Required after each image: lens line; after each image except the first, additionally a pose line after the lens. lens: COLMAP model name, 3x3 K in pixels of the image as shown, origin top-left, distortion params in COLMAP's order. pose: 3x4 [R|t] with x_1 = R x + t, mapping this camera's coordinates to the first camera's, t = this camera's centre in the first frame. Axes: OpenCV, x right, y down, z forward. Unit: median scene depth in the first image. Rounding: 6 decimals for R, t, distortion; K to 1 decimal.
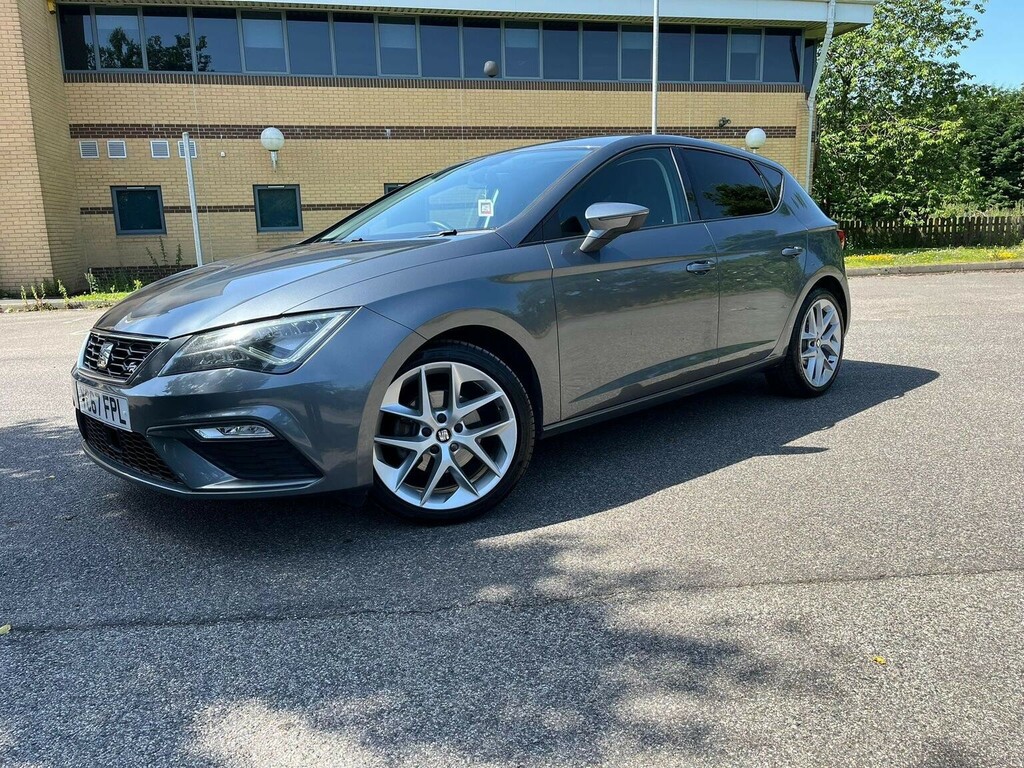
lens RADIAL K [[715.2, 0, 512.0], [0, 715.2, 384.0], [0, 0, 1]] dist [0.055630, -0.065738]
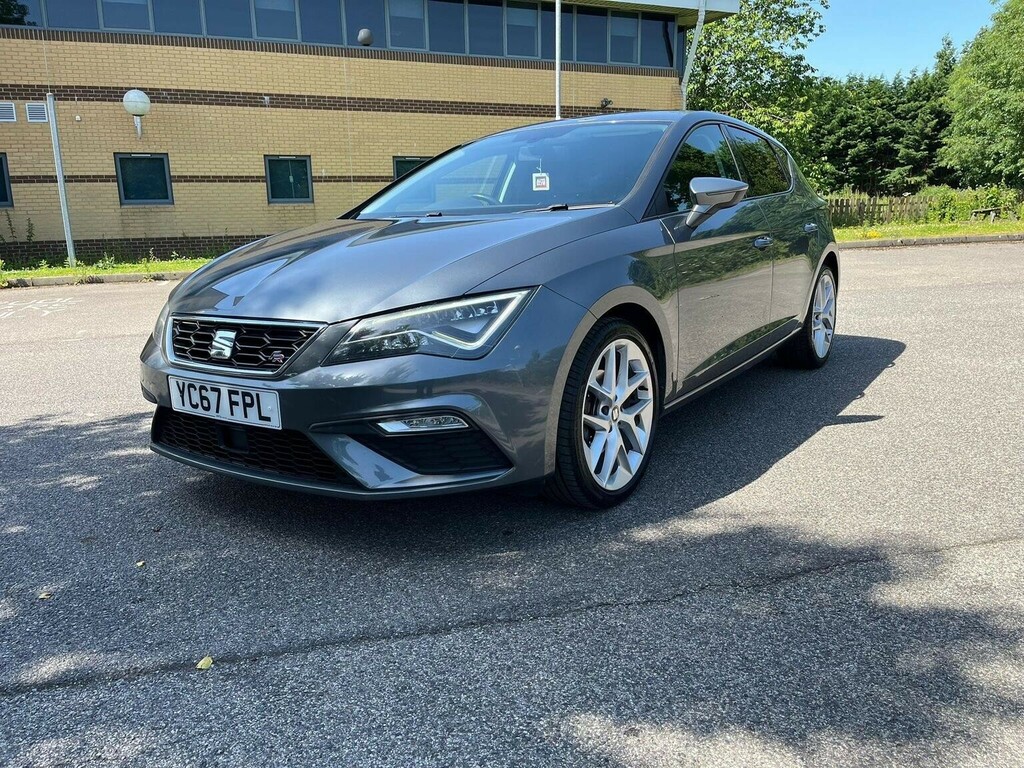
lens RADIAL K [[709.5, 0, 528.3], [0, 709.5, 390.4], [0, 0, 1]] dist [0.053120, -0.065653]
pose [[0.983320, -0.034441, 0.178594, -0.227429], [0.027249, 0.998722, 0.042566, -0.006605], [-0.179832, -0.036989, 0.983002, 0.045804]]
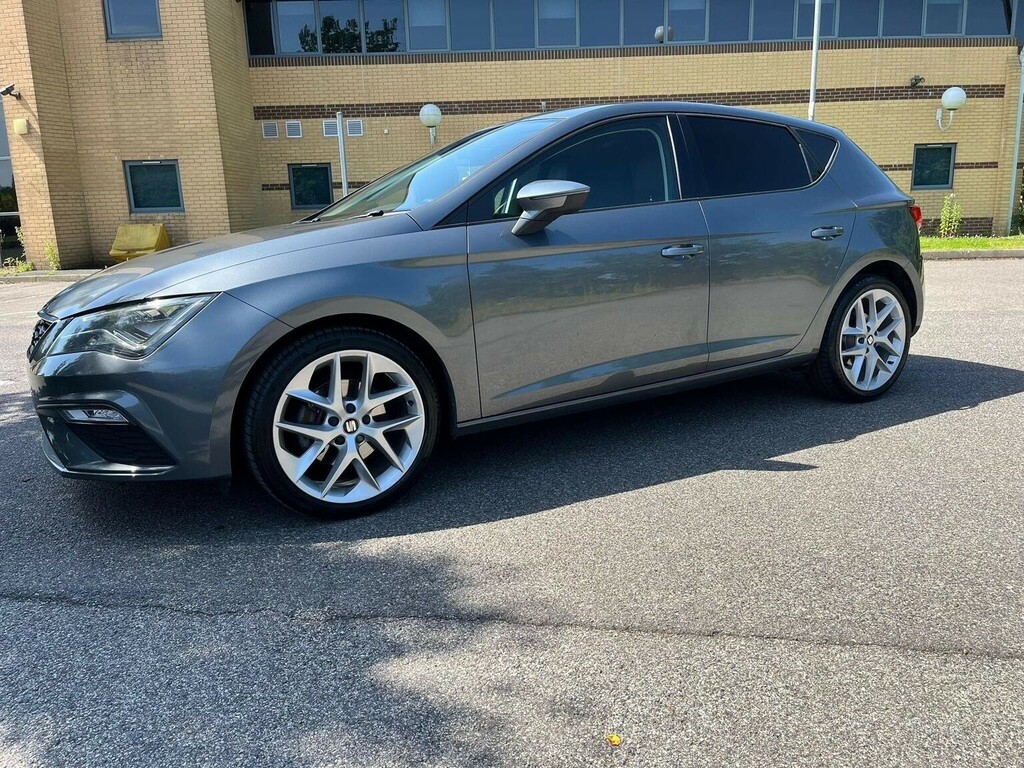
lens RADIAL K [[715.2, 0, 512.0], [0, 715.2, 384.0], [0, 0, 1]] dist [0.055630, -0.065738]
pose [[0.976147, 0.050819, -0.211079, 0.229265], [-0.043344, 0.998263, 0.039894, -0.023765], [0.212740, -0.029794, 0.976655, 0.075498]]
